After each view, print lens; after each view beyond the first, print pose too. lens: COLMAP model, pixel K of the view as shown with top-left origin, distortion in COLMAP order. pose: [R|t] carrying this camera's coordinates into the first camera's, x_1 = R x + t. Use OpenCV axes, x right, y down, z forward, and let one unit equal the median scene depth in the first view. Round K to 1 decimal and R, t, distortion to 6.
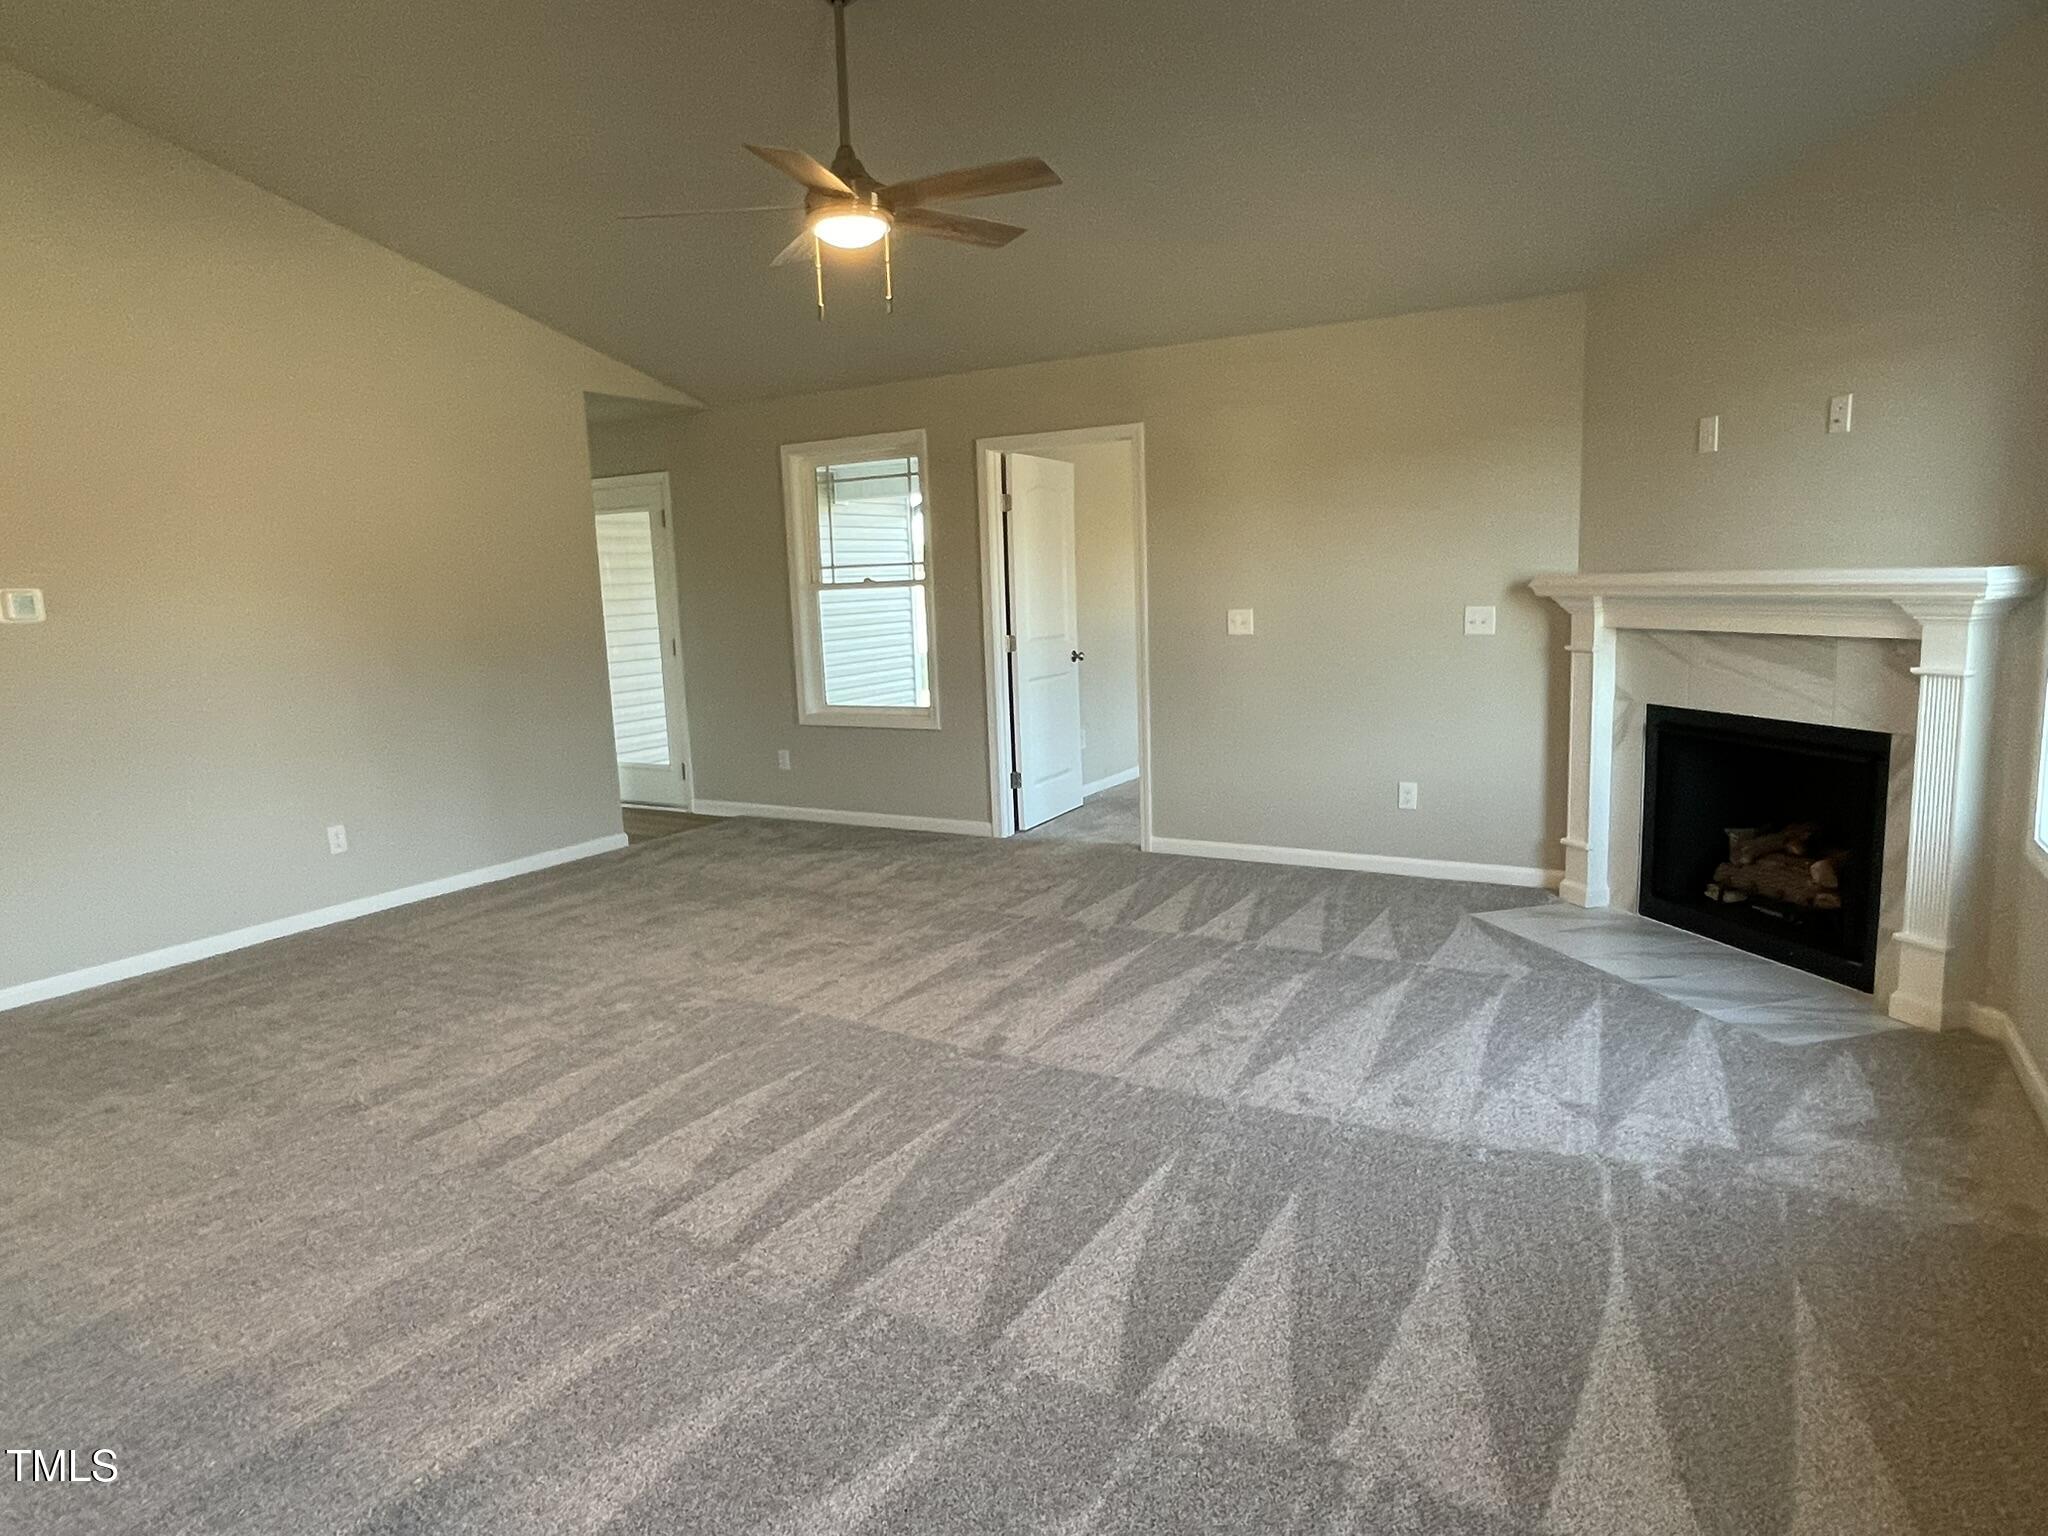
lens RADIAL K [[1238.8, 0, 1024.0], [0, 1238.8, 768.0], [0, 0, 1]] dist [0.004136, 0.000285]
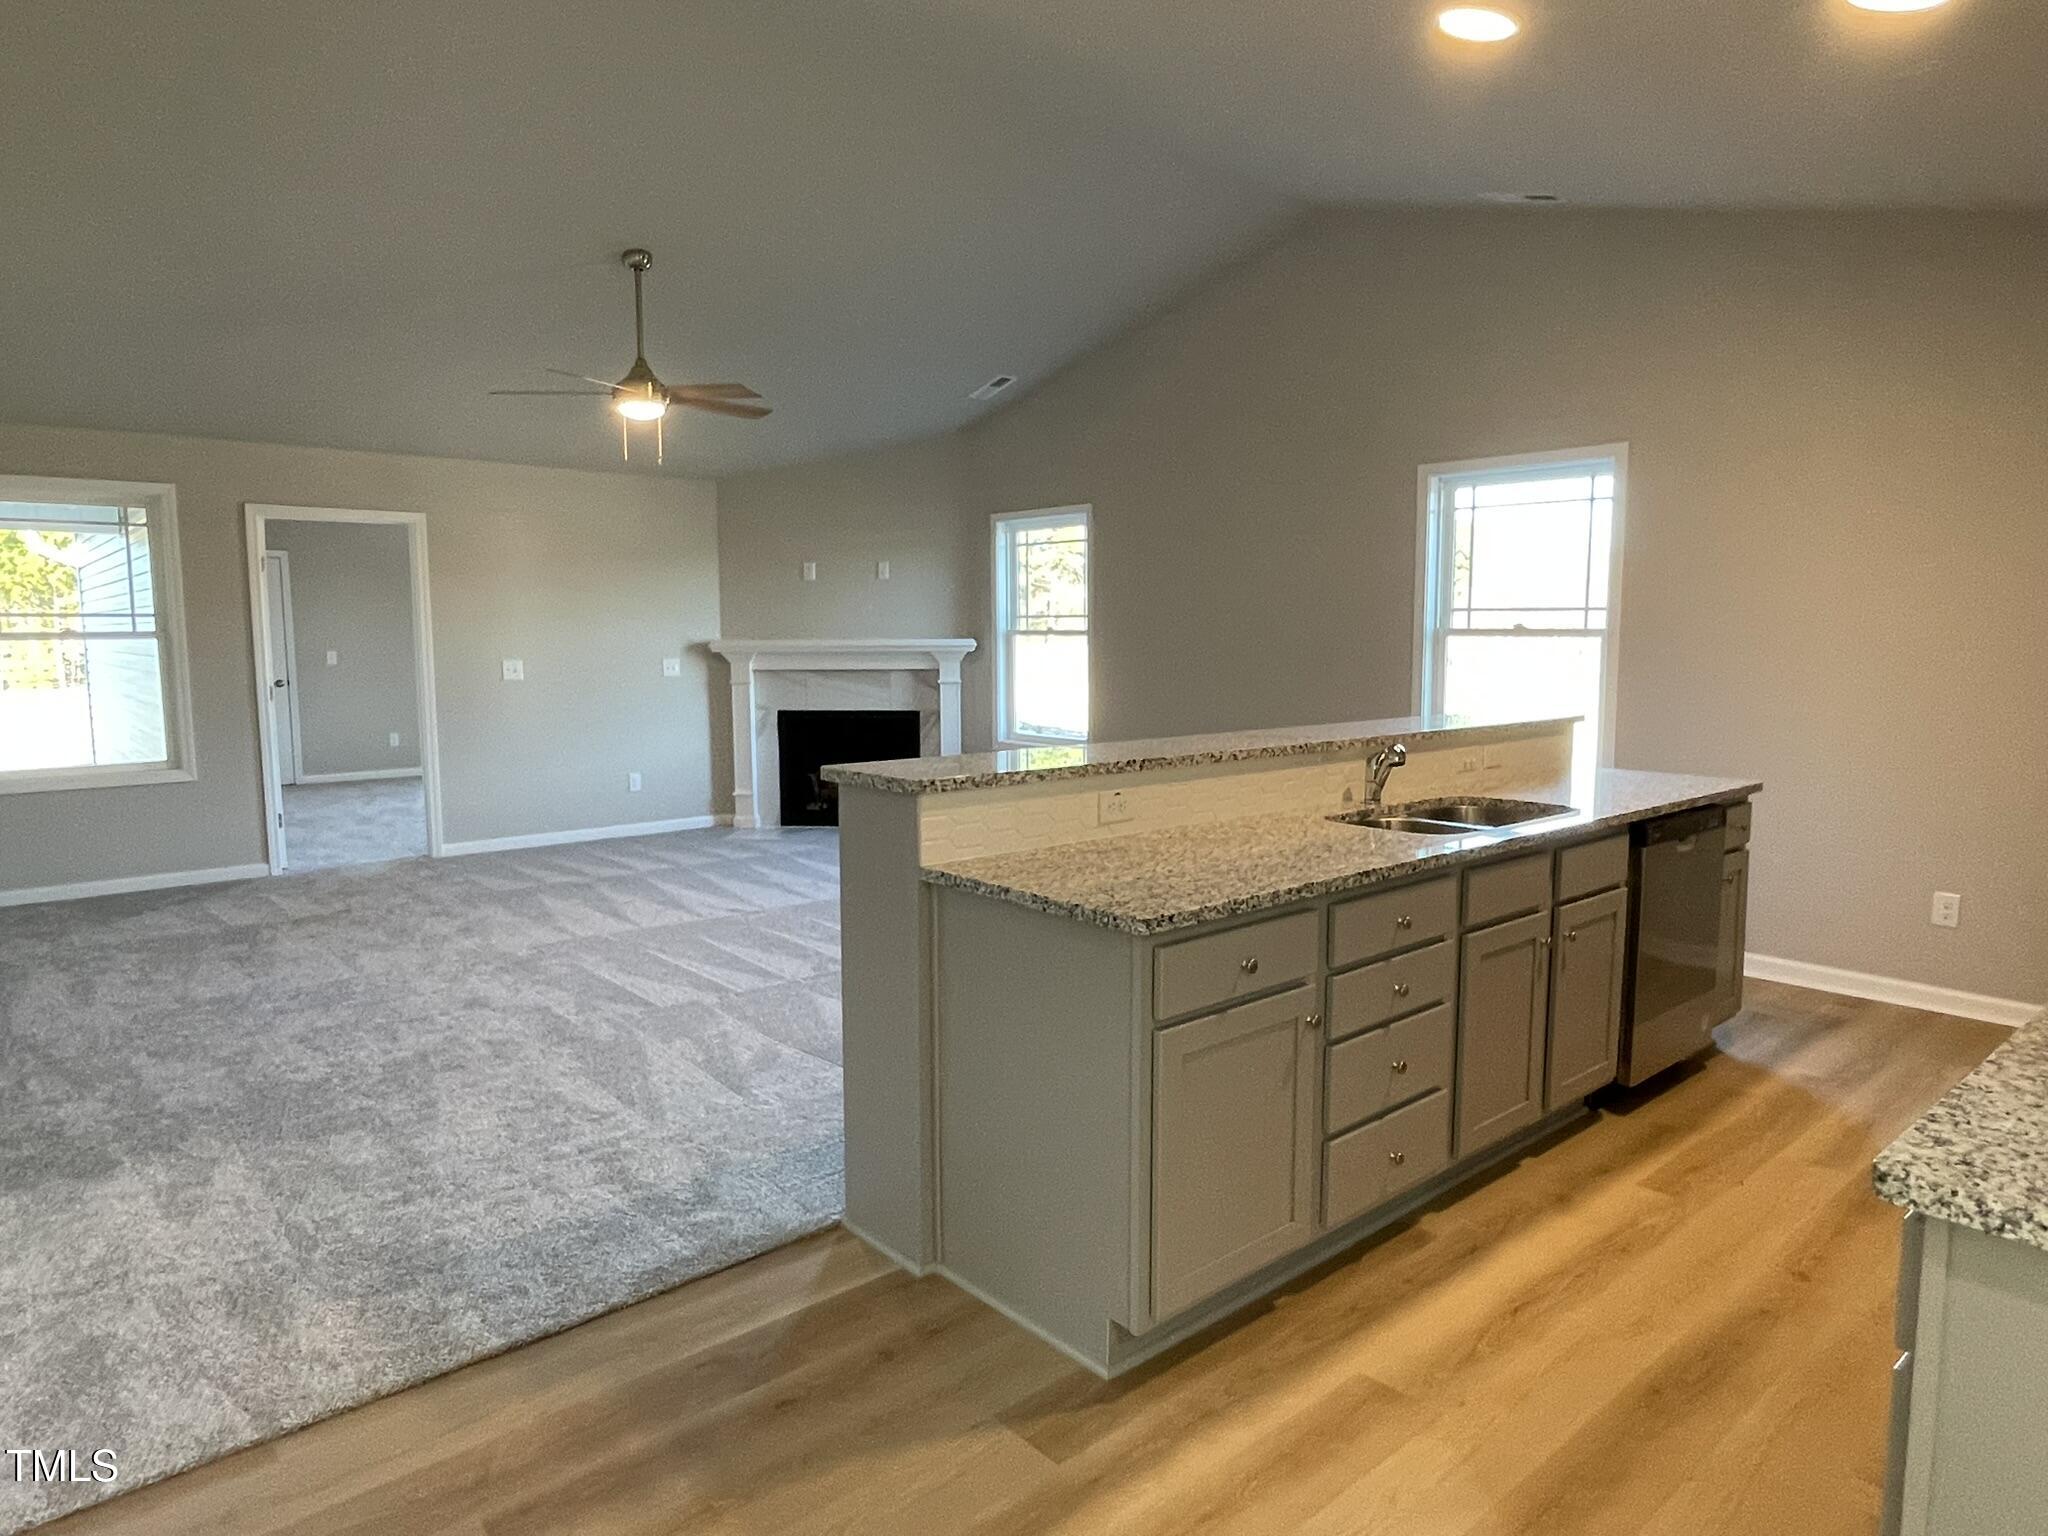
lens RADIAL K [[1238.8, 0, 1024.0], [0, 1238.8, 768.0], [0, 0, 1]] dist [0.004136, 0.000285]
pose [[0.317103, -0.073691, 0.945524, -1.121685], [0.137228, 0.990050, 0.031139, 0.026757], [-0.938410, 0.119878, 0.324060, 0.062167]]
